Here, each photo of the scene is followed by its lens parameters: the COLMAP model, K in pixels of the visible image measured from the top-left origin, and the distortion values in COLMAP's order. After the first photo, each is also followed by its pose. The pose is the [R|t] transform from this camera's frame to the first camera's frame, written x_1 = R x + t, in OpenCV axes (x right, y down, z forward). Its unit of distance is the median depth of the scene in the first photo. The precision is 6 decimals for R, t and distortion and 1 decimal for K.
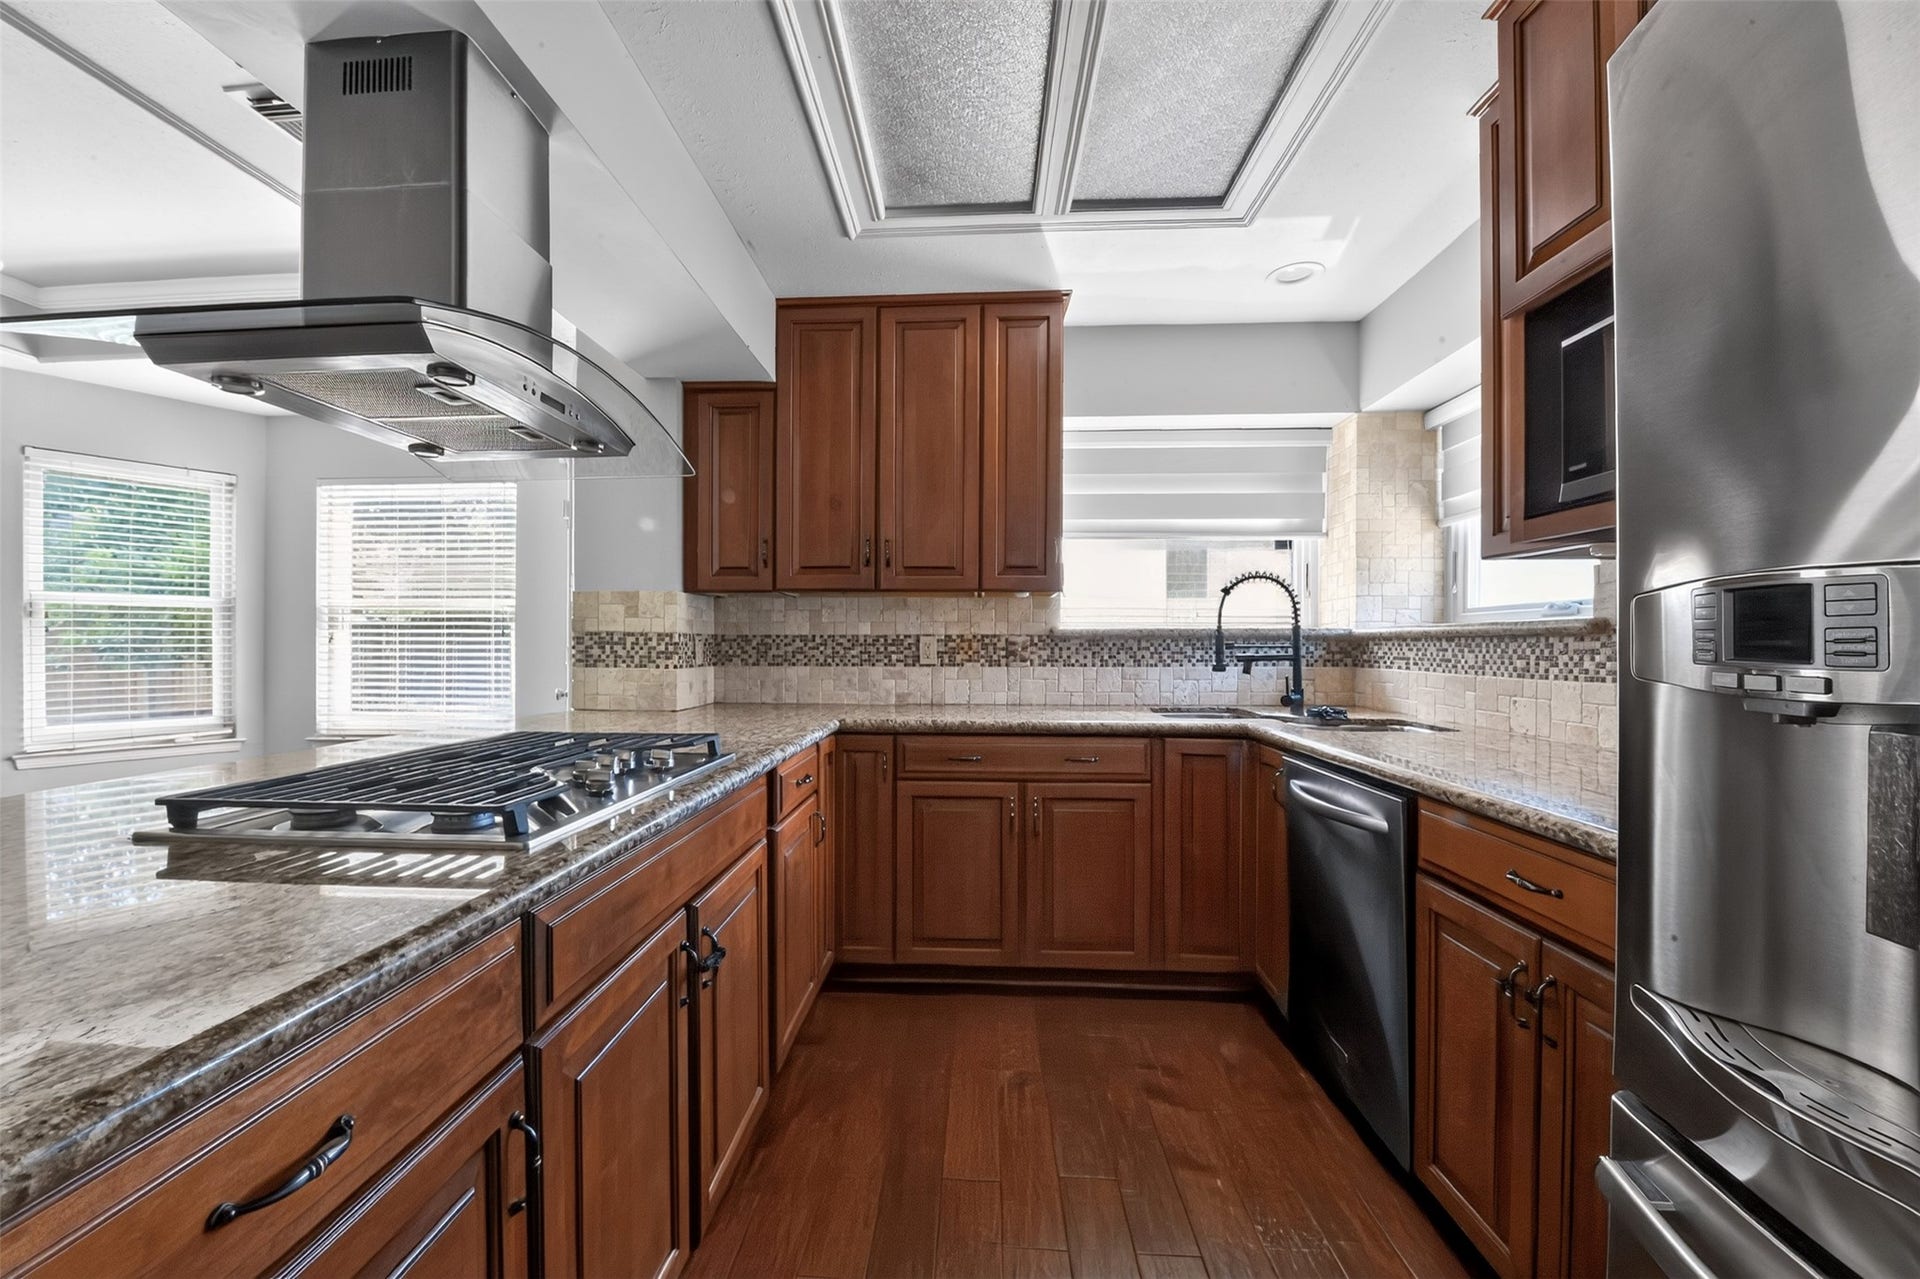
lens RADIAL K [[758.3, 0, 943.6], [0, 758.3, 650.6], [0, 0, 1]] dist [-0.002523, -0.001210]
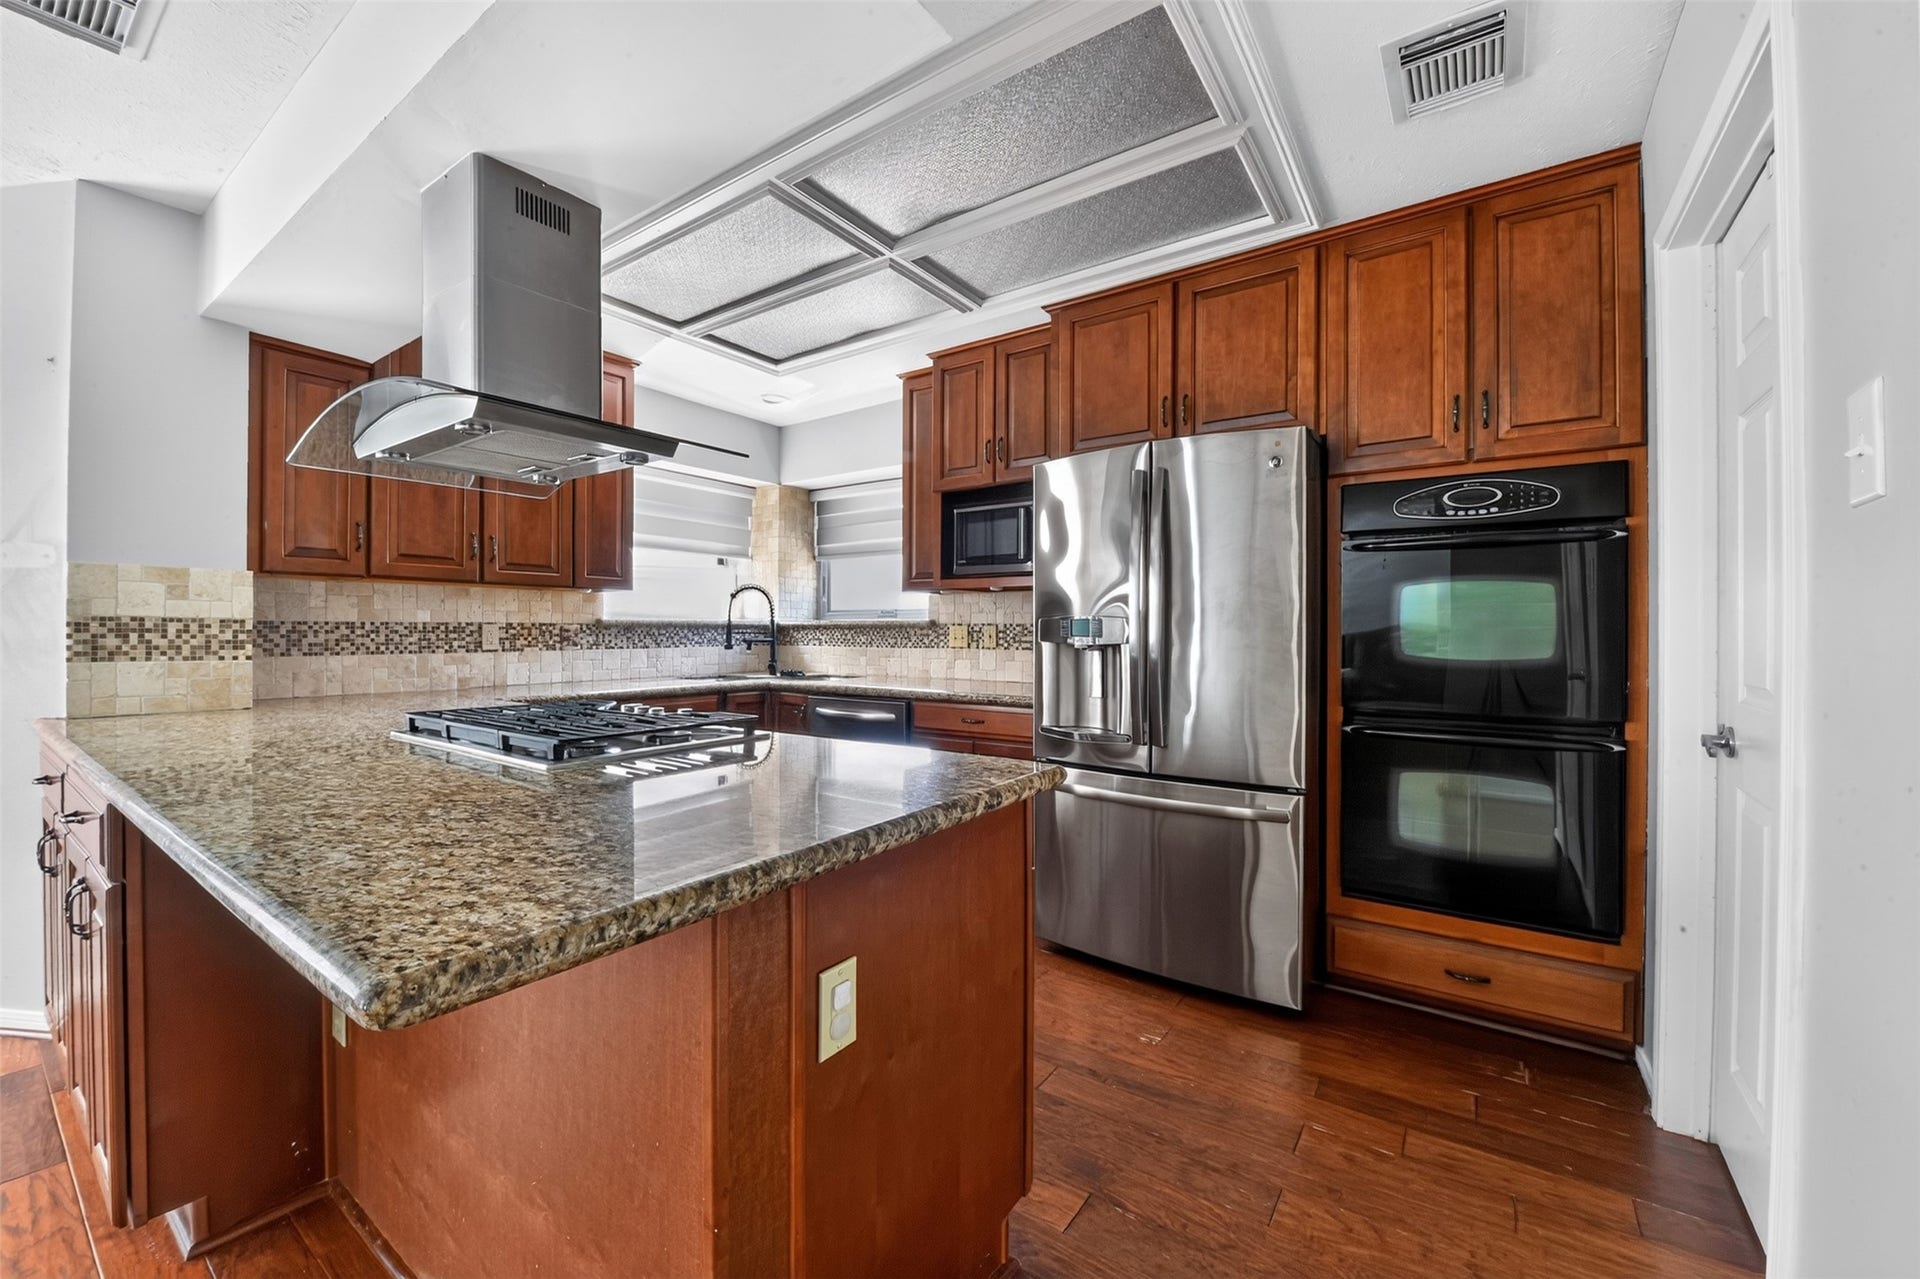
lens RADIAL K [[758.3, 0, 950.6], [0, 758.3, 632.6], [0, 0, 1]] dist [-0.002523, -0.001210]
pose [[0.523749, -0.002332, 0.851869, -0.617642], [0.005894, 0.999982, -0.000887, -0.001862], [-0.851852, 0.005485, 0.523754, -0.133487]]
